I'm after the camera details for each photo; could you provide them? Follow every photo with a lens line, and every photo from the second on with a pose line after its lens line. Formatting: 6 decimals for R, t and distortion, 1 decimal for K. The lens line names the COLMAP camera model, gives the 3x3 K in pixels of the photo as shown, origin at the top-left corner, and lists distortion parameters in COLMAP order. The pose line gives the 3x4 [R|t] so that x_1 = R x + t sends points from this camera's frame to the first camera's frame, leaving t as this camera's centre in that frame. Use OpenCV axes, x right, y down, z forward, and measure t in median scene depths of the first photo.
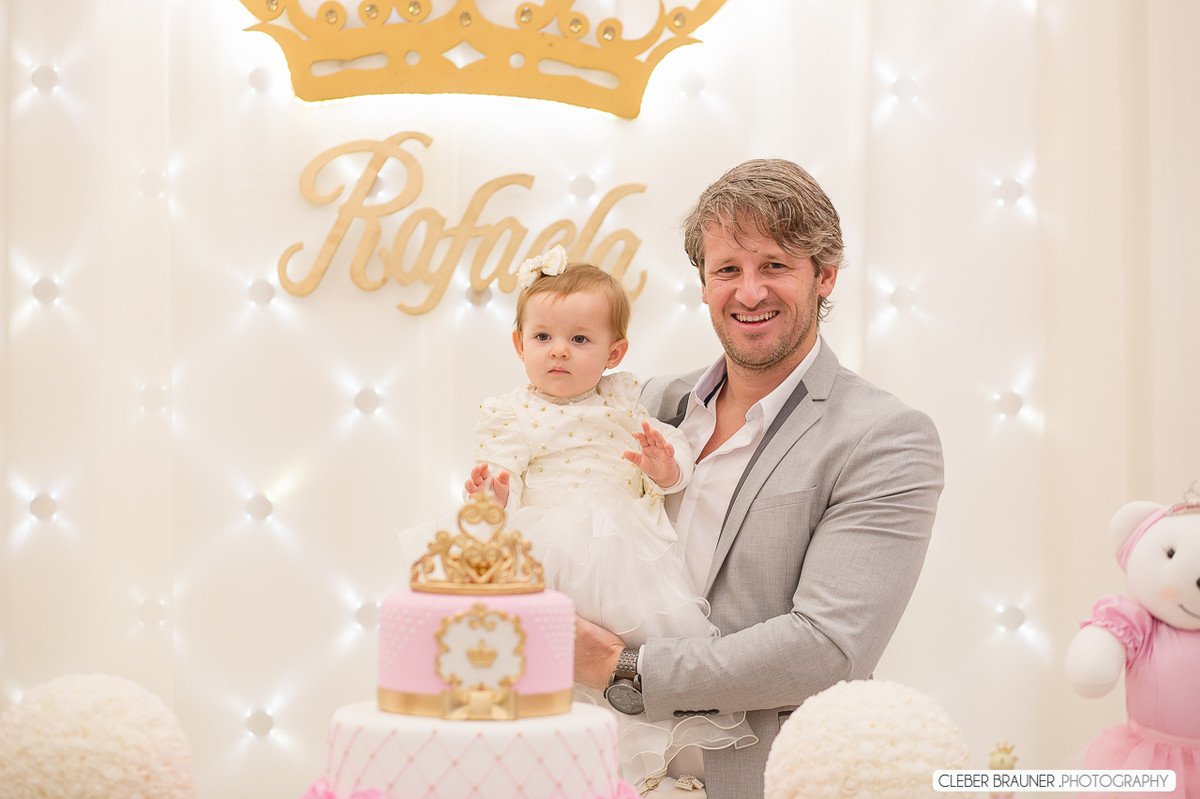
lens RADIAL K [[3011.4, 0, 621.9], [0, 3011.4, 398.5], [0, 0, 1]] dist [-0.068338, -0.873242]
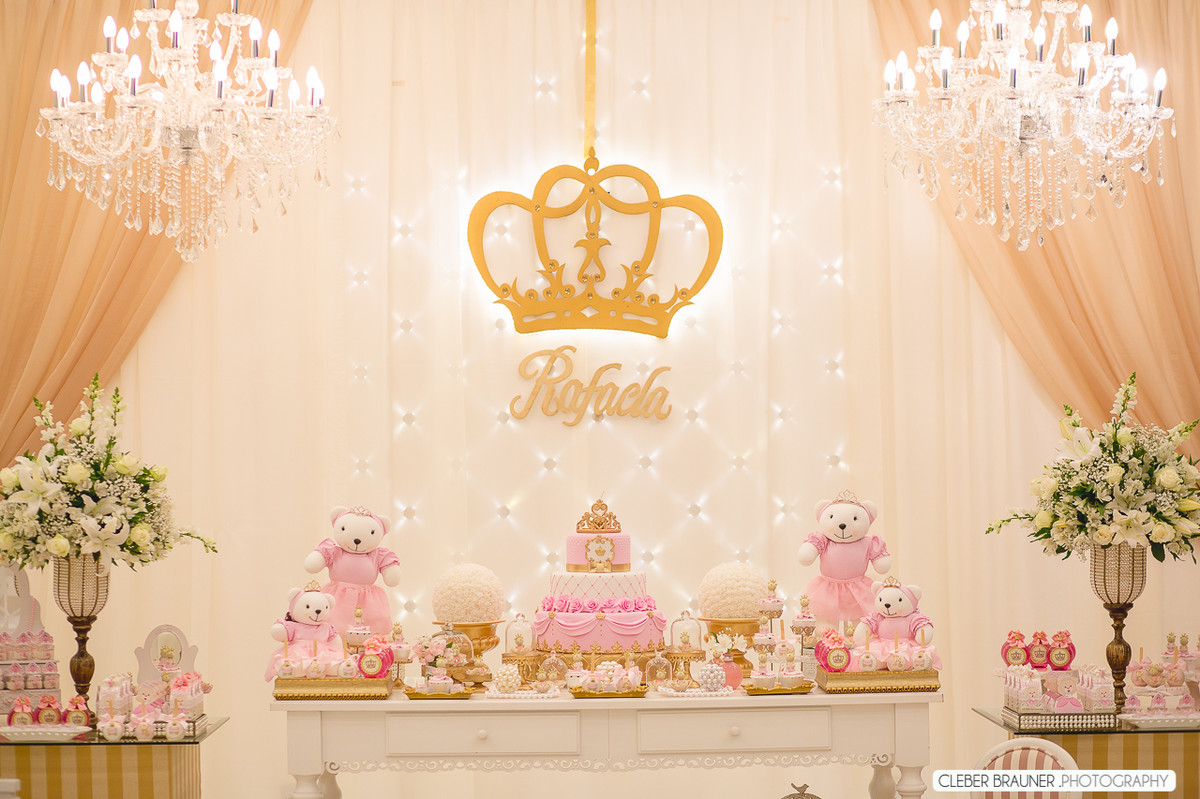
lens RADIAL K [[3052.2, 0, 600.0], [0, 3052.2, 399.5], [0, 0, 1]] dist [-0.057424, -0.316327]
pose [[0.998653, -0.018214, -0.048578, 0.066564], [0.017778, 0.999798, -0.009382, -0.025934], [0.048739, 0.008505, 0.998775, -1.311453]]
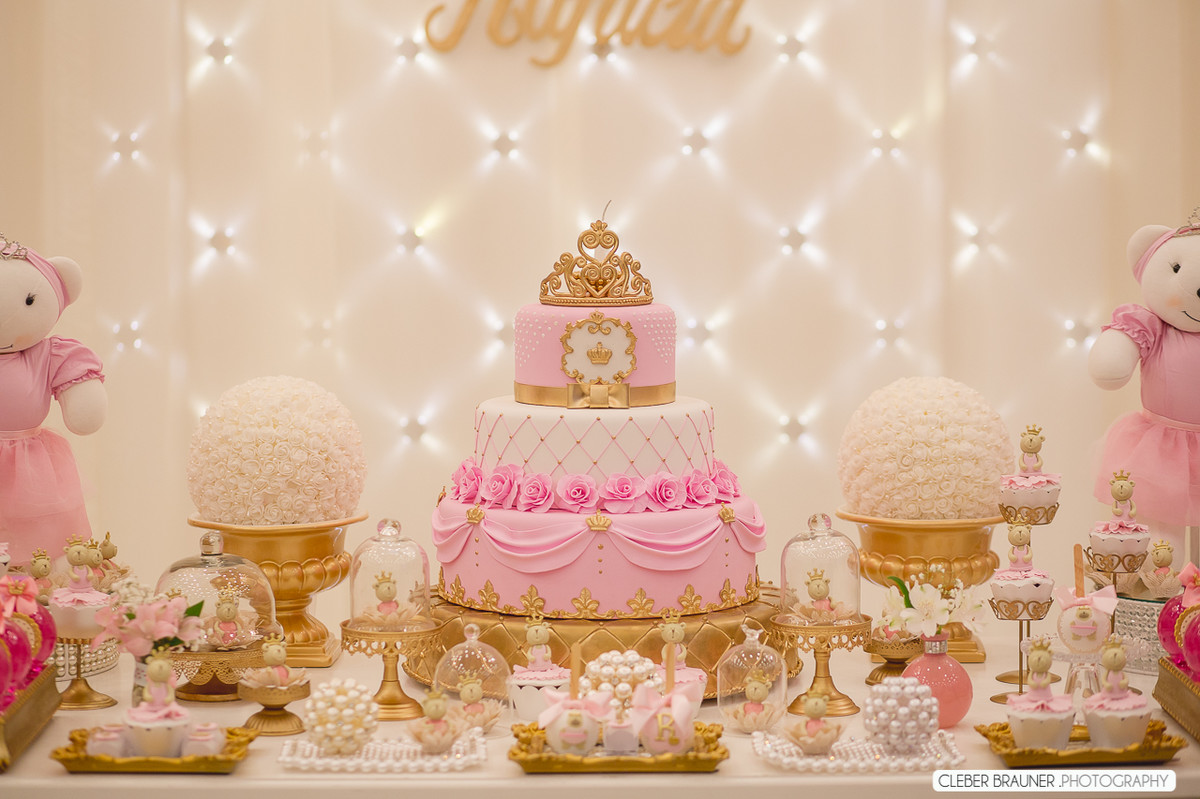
lens RADIAL K [[3052.2, 0, 600.0], [0, 3052.2, 399.5], [0, 0, 1]] dist [-0.057424, -0.316327]
pose [[0.998507, -0.006846, -0.054188, 0.012545], [0.011501, 0.996223, 0.086072, -0.002037], [0.053394, -0.086567, 0.994814, -0.142446]]
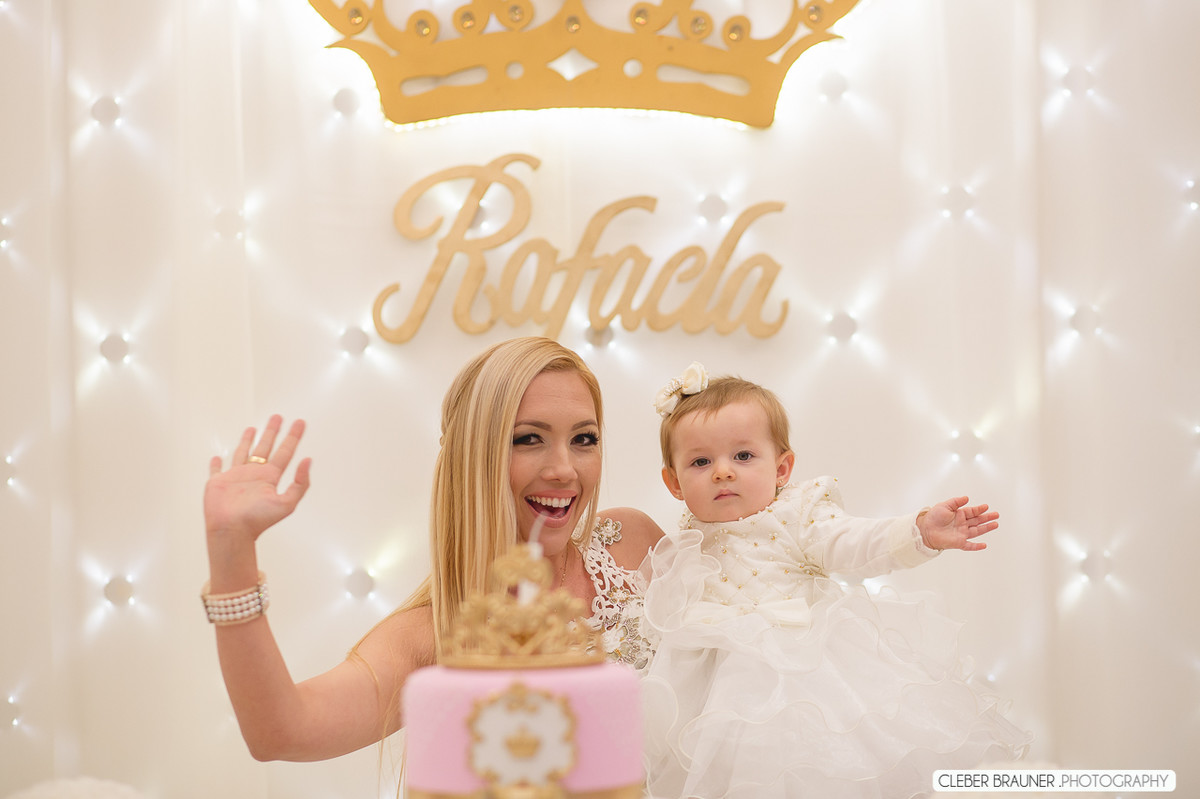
lens RADIAL K [[3052.2, 0, 600.0], [0, 3052.2, 399.5], [0, 0, 1]] dist [-0.057424, -0.316327]
pose [[0.995594, -0.036597, -0.086330, 0.029255], [0.034237, 0.999003, -0.028662, 0.010183], [0.087293, 0.025580, 0.995854, 0.110780]]
